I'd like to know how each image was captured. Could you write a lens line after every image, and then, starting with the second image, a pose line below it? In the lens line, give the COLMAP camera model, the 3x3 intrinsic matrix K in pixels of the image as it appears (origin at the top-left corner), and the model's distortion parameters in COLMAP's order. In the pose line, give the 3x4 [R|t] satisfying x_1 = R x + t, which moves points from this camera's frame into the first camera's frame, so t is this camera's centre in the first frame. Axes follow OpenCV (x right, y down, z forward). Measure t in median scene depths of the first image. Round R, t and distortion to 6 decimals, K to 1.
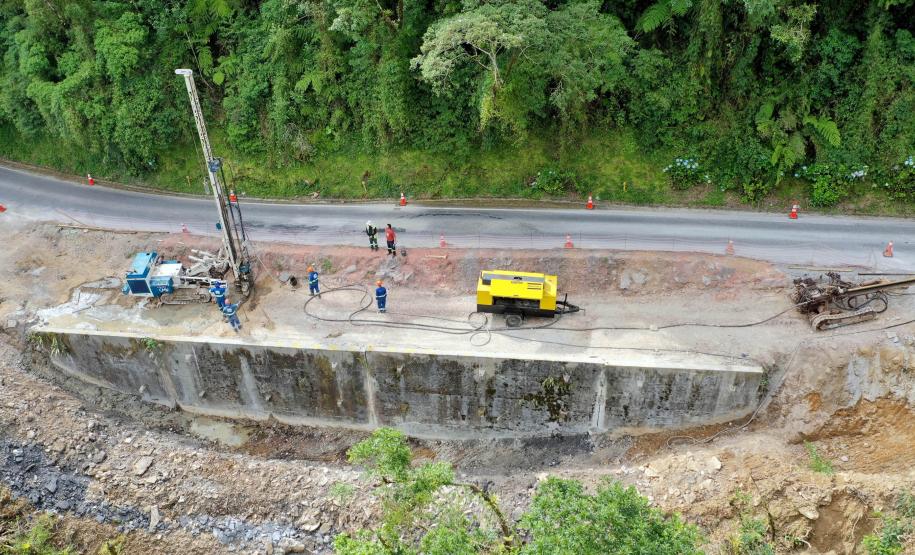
lens RADIAL K [[769.7, 0, 457.5], [0, 769.7, 277.5], [0, 0, 1]] dist [-0.007820, -0.001709]
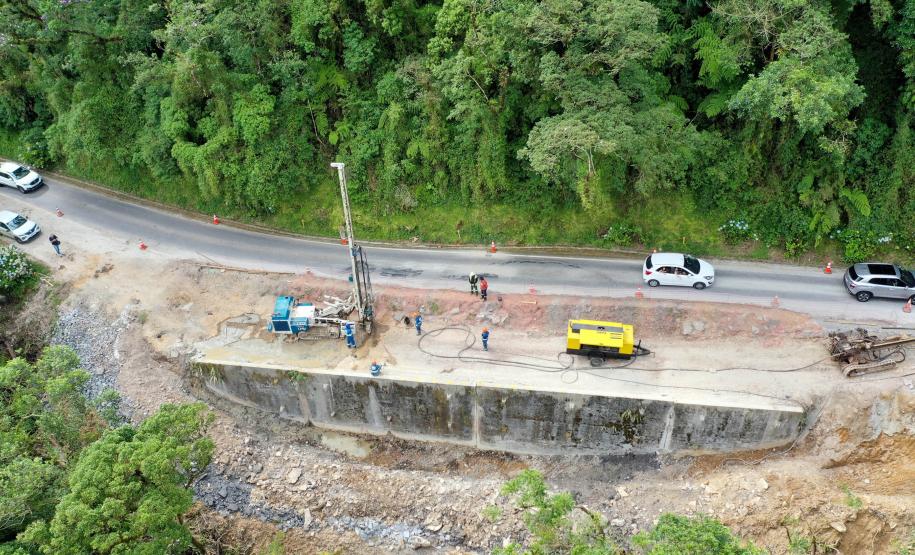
lens RADIAL K [[769.7, 0, 457.5], [0, 769.7, 277.5], [0, 0, 1]] dist [-0.007820, -0.001709]
pose [[0.999901, 0.007836, -0.011679, -0.130415], [-0.007263, 0.998802, 0.048386, -0.130523], [0.012044, -0.048296, 0.998760, -0.208969]]
